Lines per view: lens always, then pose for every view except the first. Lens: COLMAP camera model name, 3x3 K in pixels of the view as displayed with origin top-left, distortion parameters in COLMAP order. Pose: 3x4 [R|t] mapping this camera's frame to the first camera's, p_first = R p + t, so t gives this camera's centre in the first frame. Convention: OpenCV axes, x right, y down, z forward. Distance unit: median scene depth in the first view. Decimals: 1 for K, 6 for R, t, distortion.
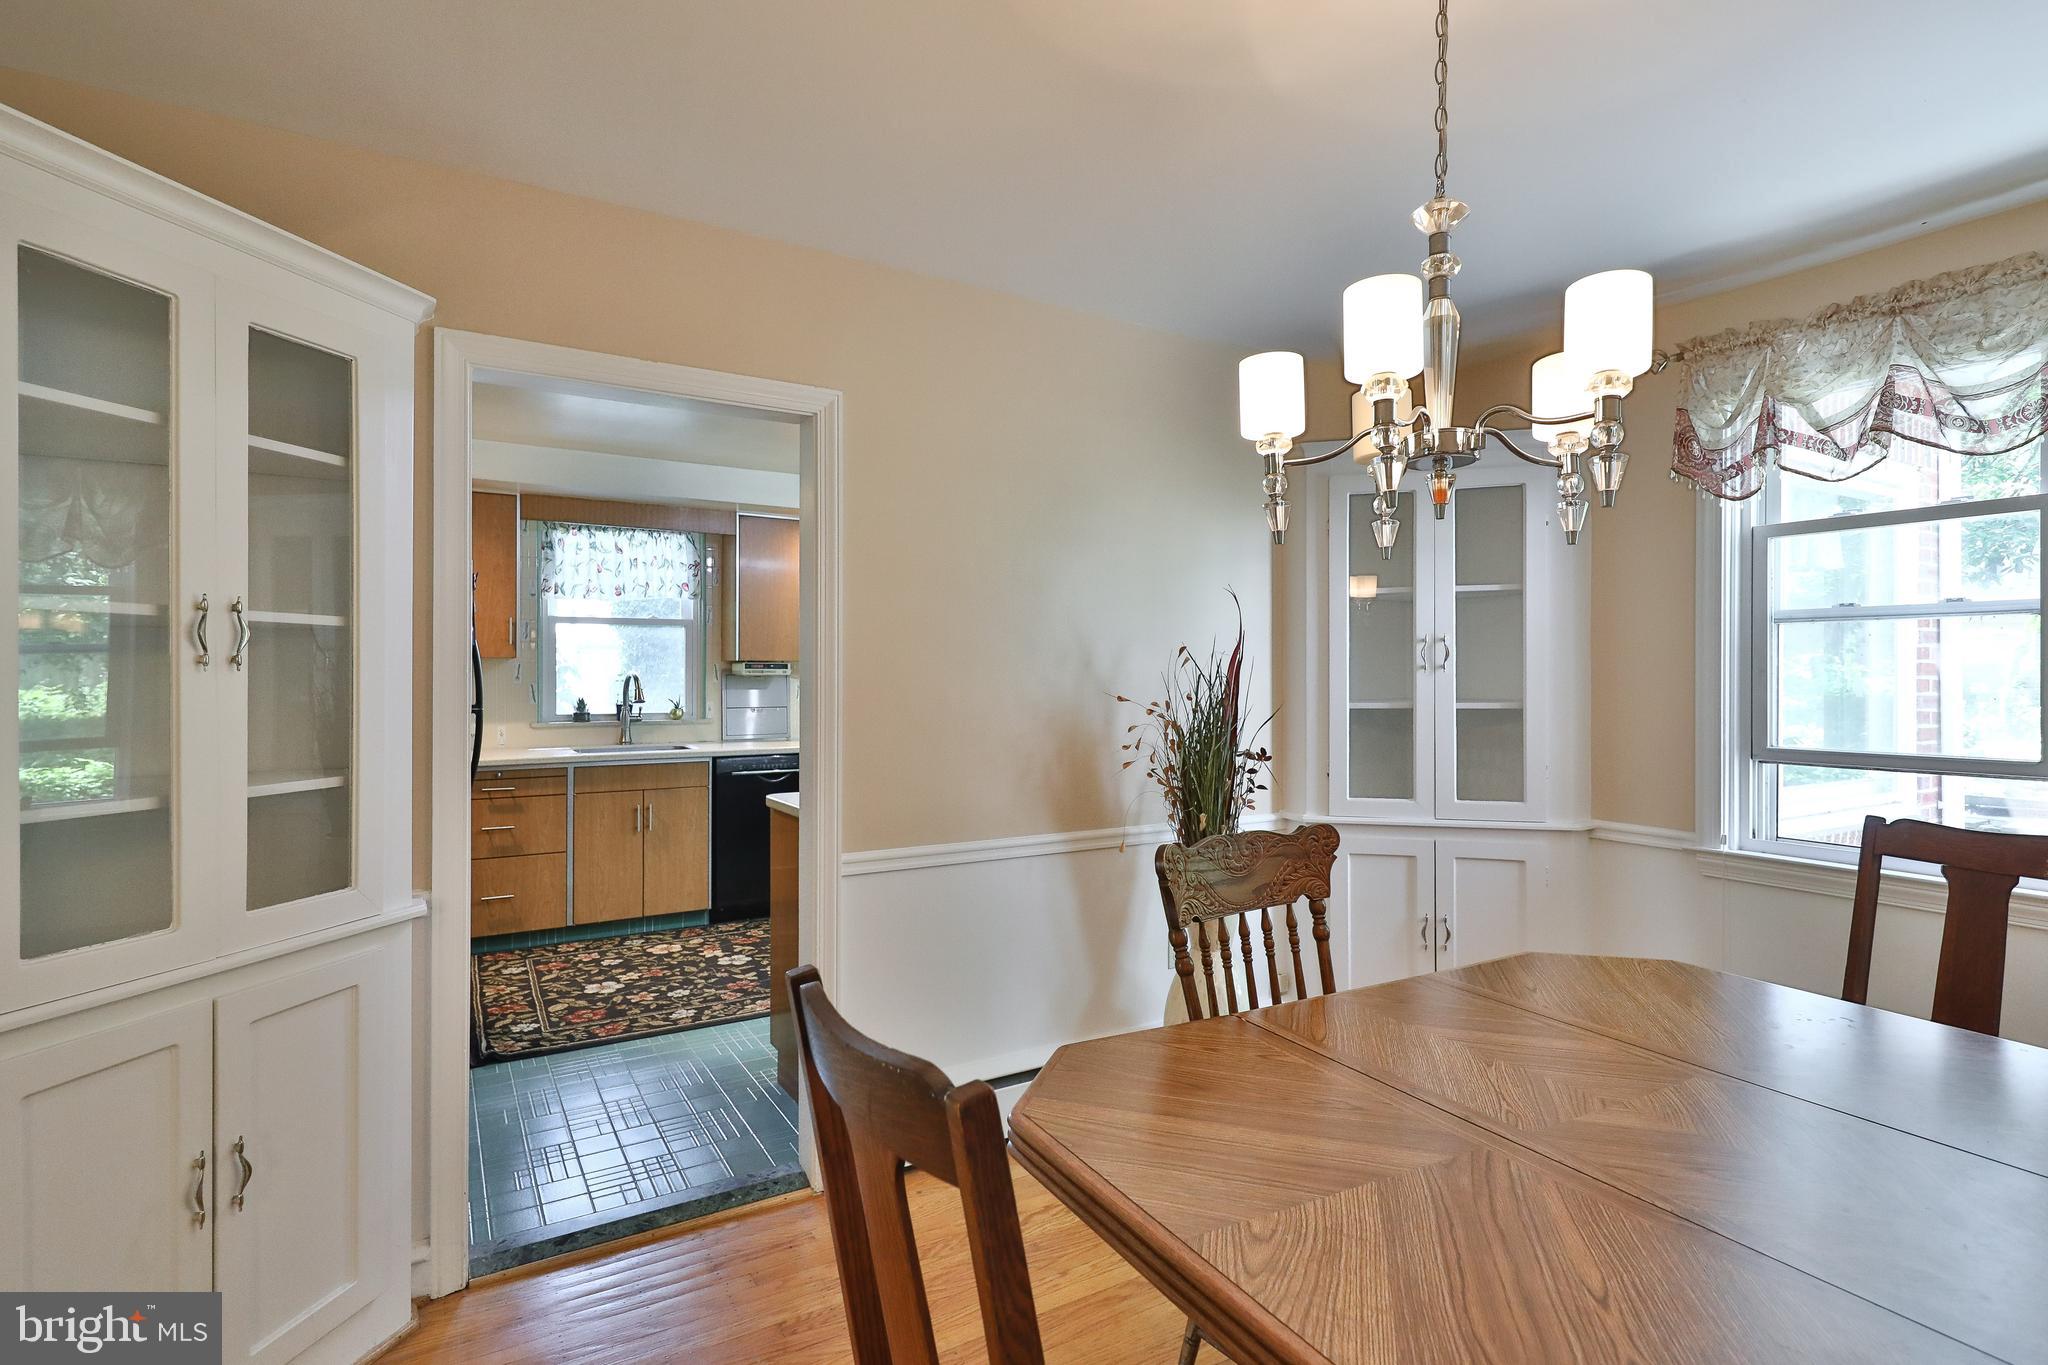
lens RADIAL K [[1012.2, 0, 1027.0], [0, 1012.2, 679.6], [0, 0, 1]] dist [-0.005332, -0.000630]
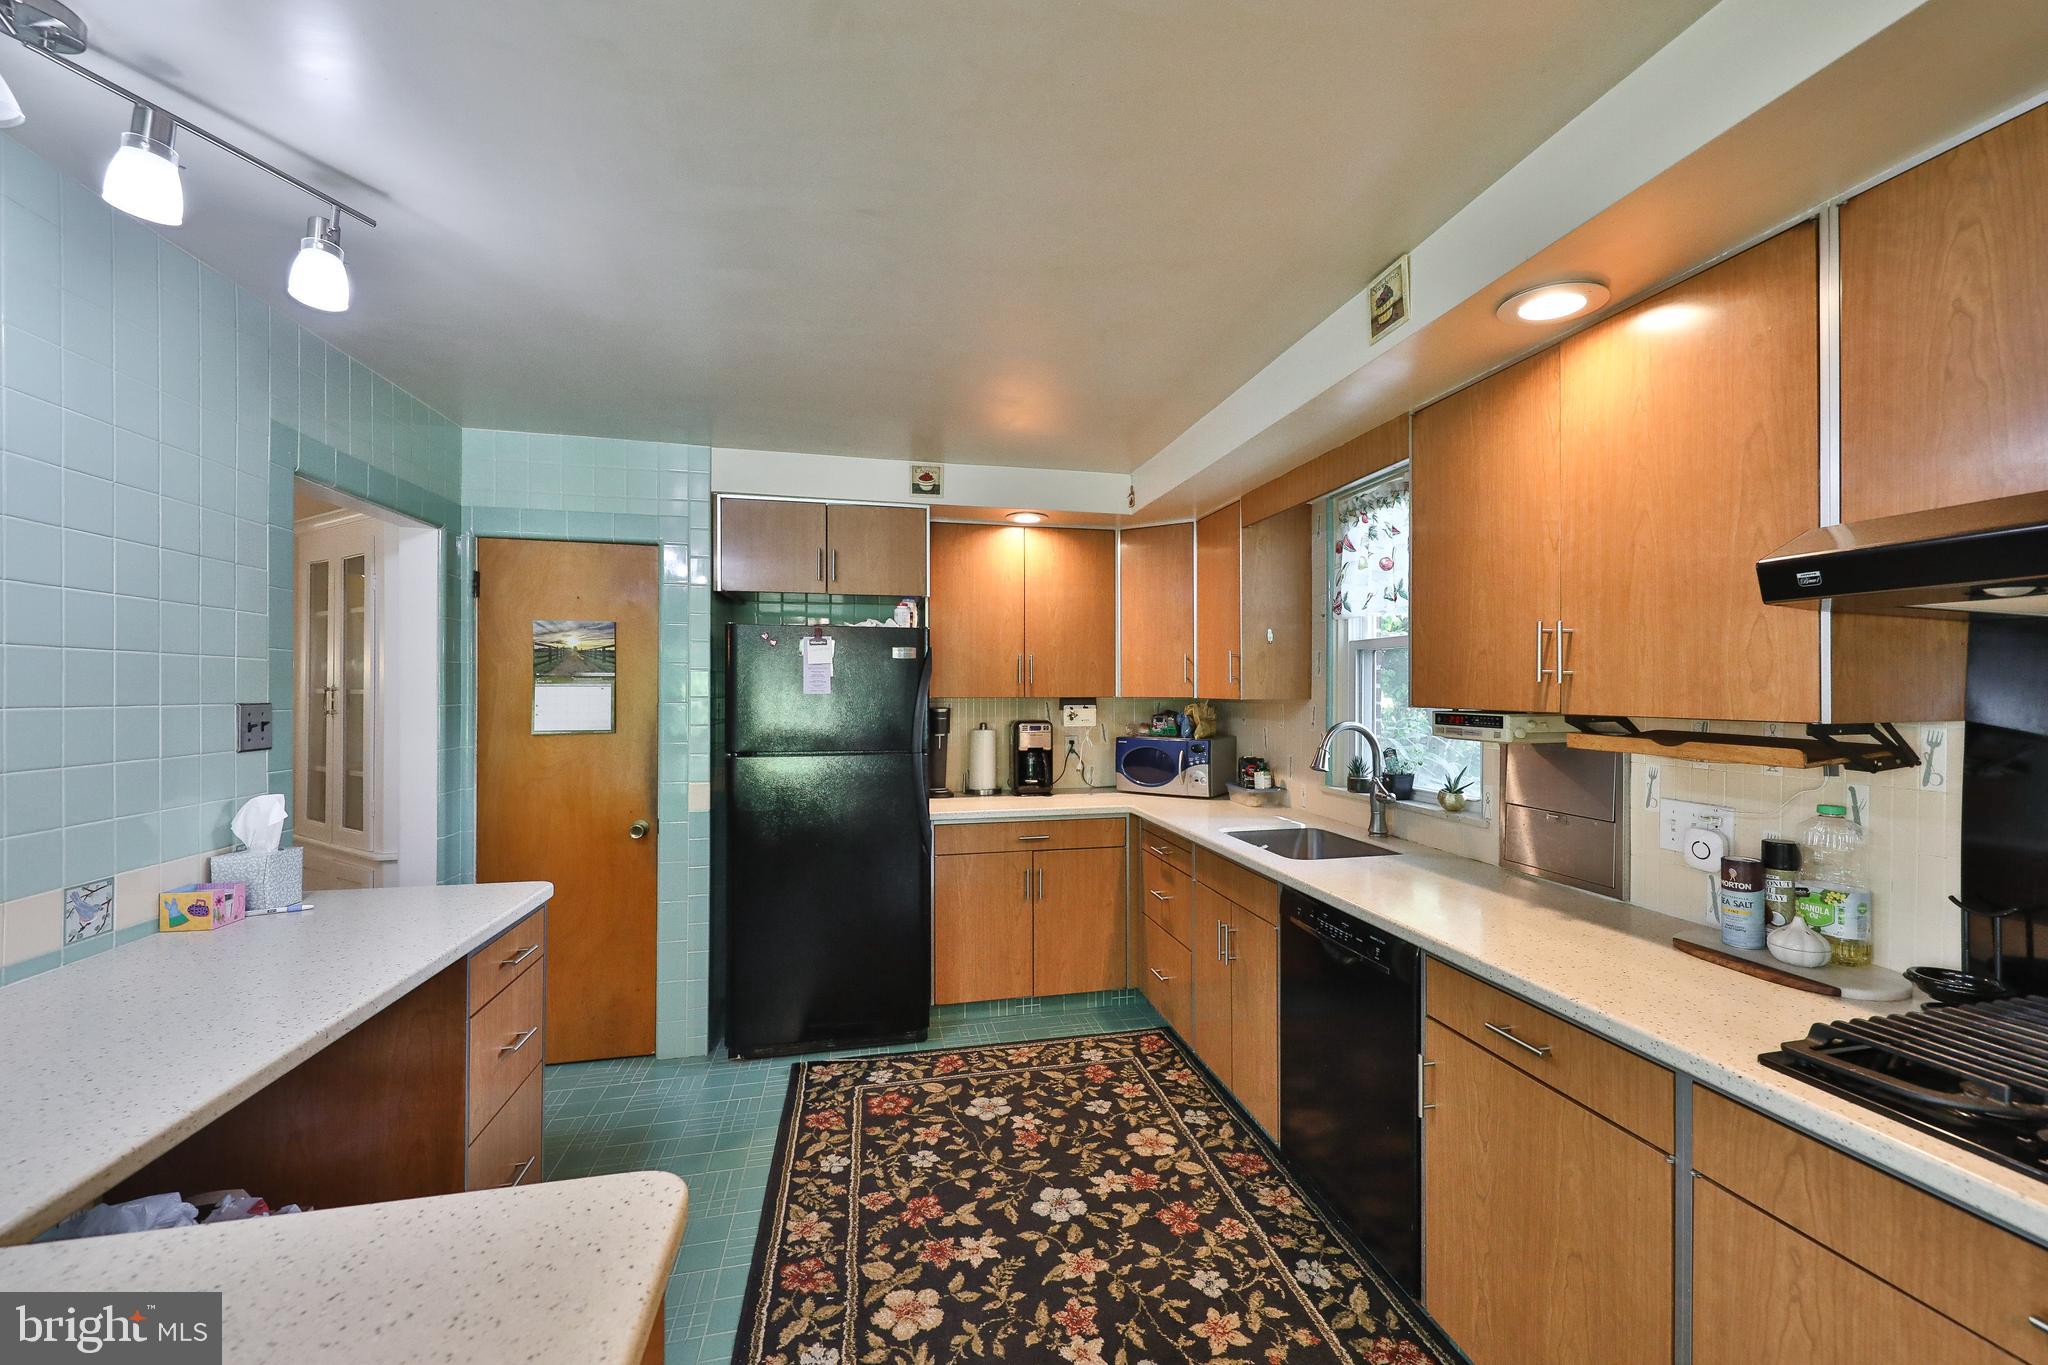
lens RADIAL K [[823.3, 0, 1062.2], [0, 823.3, 686.8], [0, 0, 1]] dist [0.011992, -0.001482]
pose [[-0.300956, -0.005011, -0.953625, 0.196569], [-0.006023, 0.999976, -0.003354, -0.033049], [0.953619, 0.004734, -0.300979, 1.226533]]
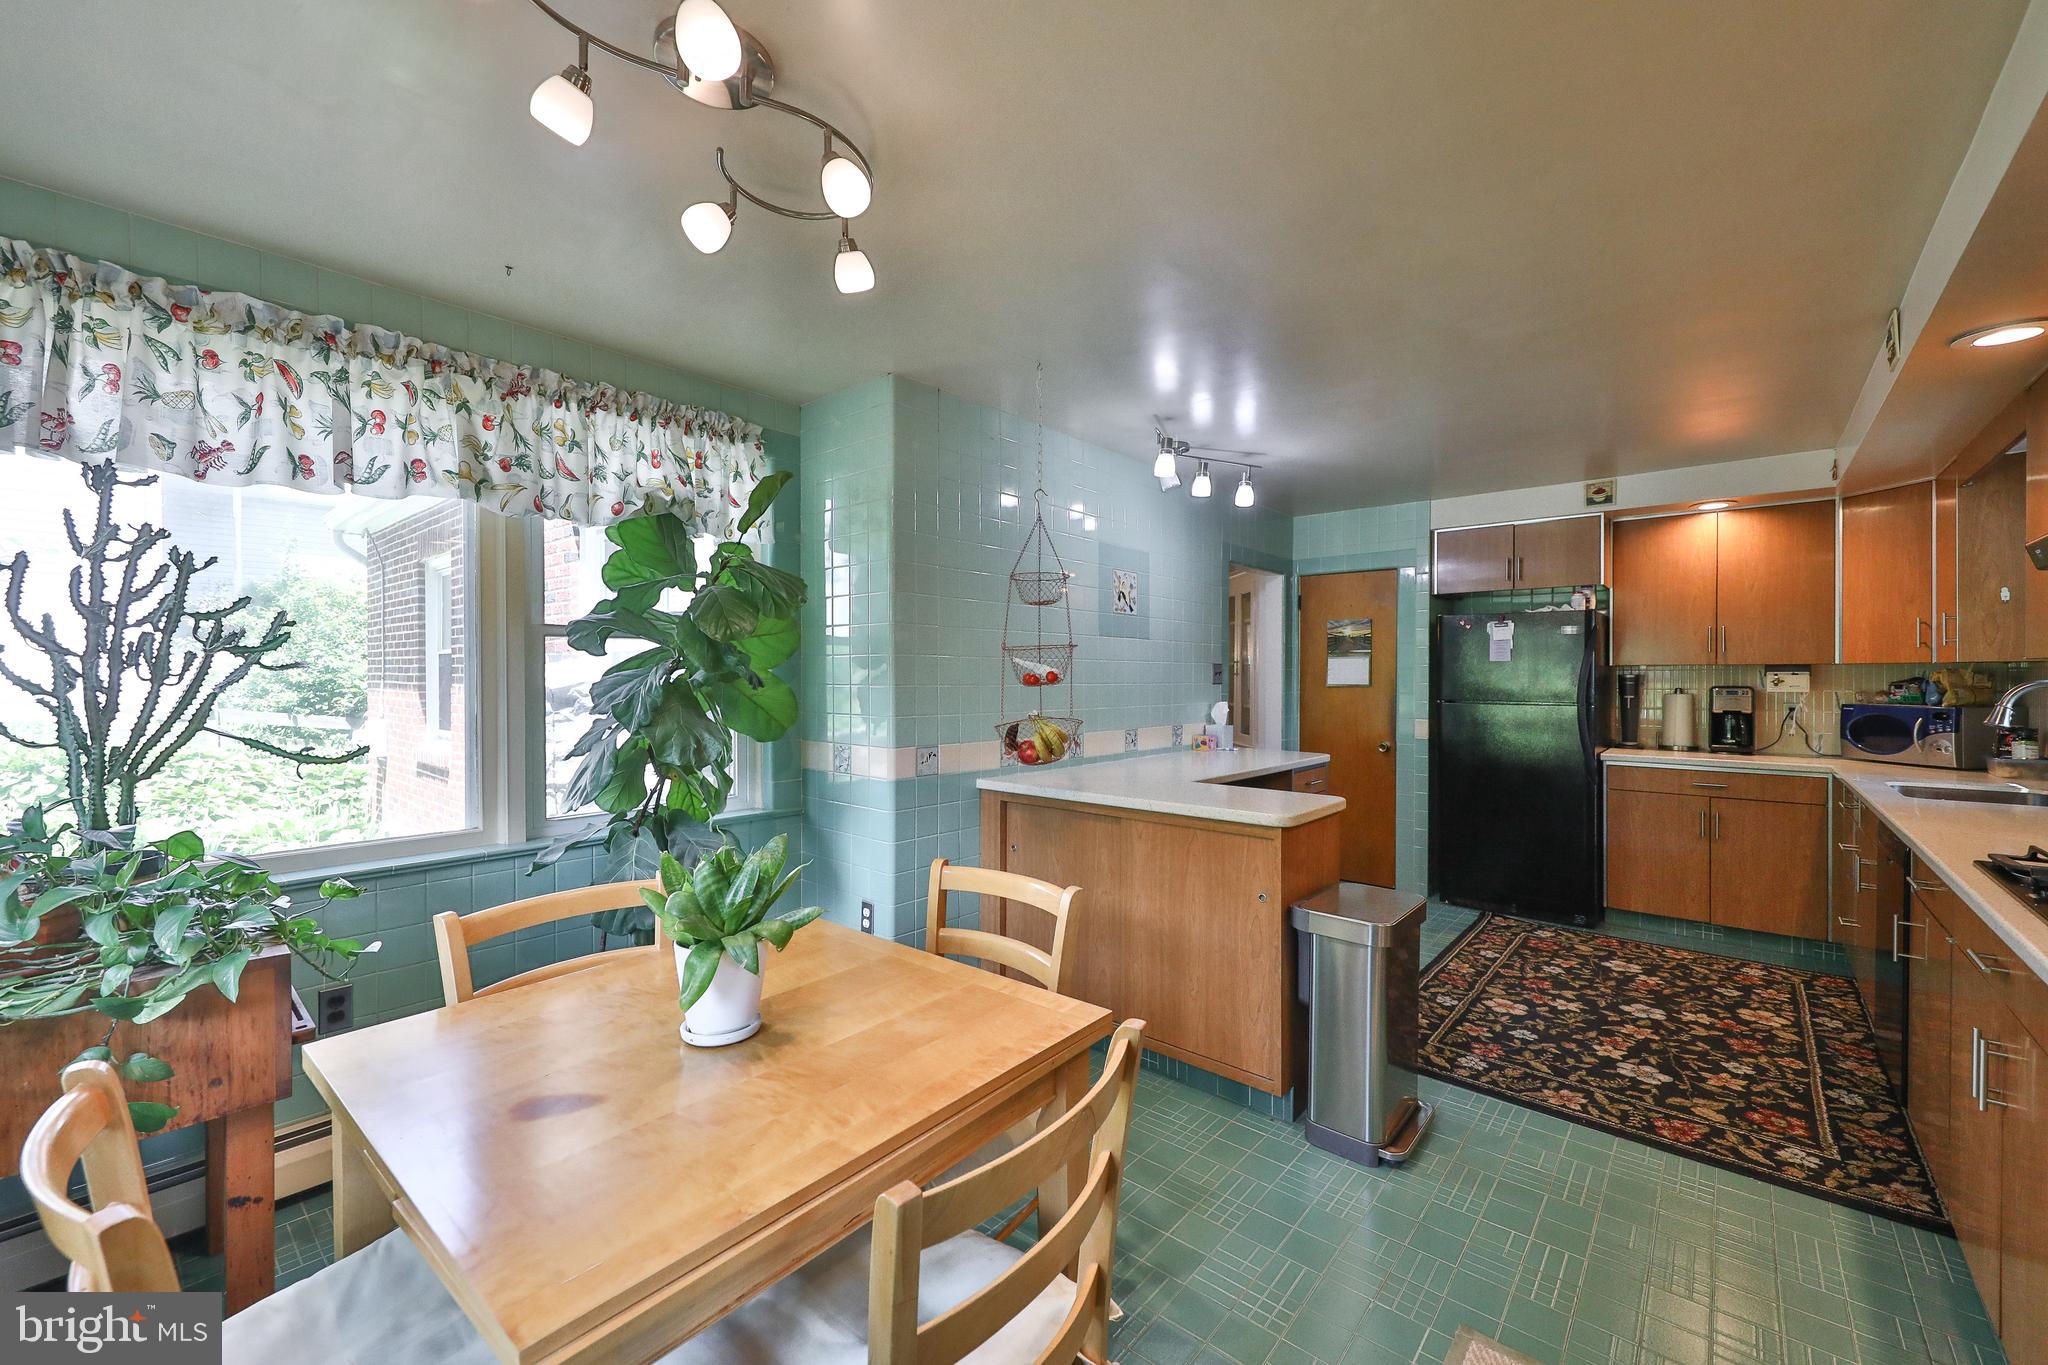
lens RADIAL K [[804.5, 0, 1035.2], [0, 804.5, 677.2], [0, 0, 1]] dist [0.000589, -0.002190]
pose [[-0.949082, -0.004346, -0.315000, 0.450048], [-0.006740, 0.999956, 0.006513, -0.009761], [0.314958, 0.008304, -0.949069, 1.585429]]
